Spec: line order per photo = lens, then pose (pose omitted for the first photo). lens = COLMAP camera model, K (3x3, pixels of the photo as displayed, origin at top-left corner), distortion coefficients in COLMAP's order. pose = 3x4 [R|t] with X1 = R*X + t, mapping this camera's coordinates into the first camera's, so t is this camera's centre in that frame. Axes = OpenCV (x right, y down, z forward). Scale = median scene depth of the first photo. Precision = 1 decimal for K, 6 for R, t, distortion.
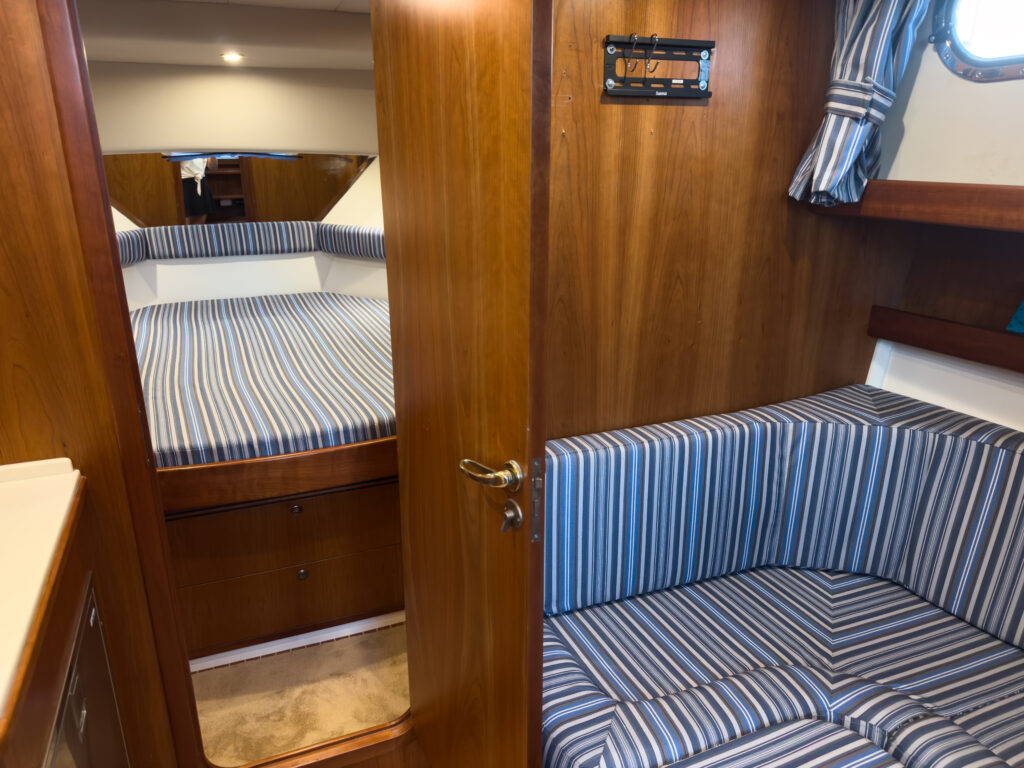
lens RADIAL K [[719.8, 0, 517.1], [0, 719.8, 388.1], [0, 0, 1]] dist [0.045812, -0.050744]
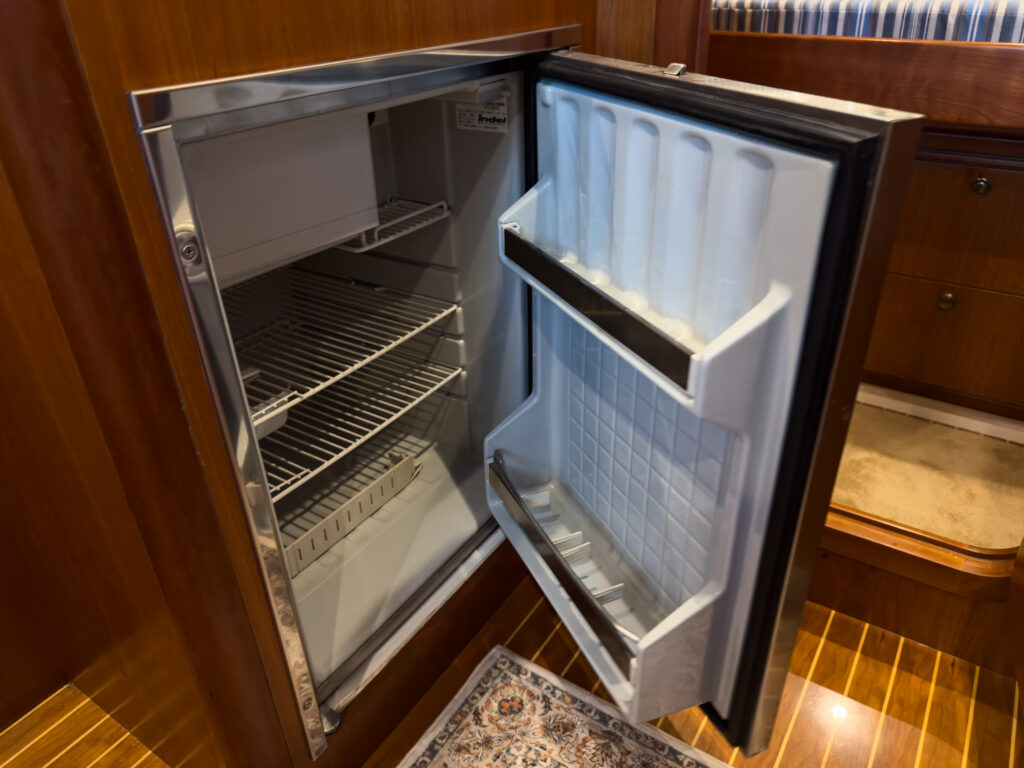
lens RADIAL K [[741.2, 0, 513.8], [0, 741.2, 401.6], [0, 0, 1]] dist [0.002275, -0.002592]
pose [[0.553037, 0.415586, -0.722107, -0.007514], [-0.220726, 0.908826, 0.353999, 0.189212], [0.803386, -0.036387, 0.594345, 0.317352]]
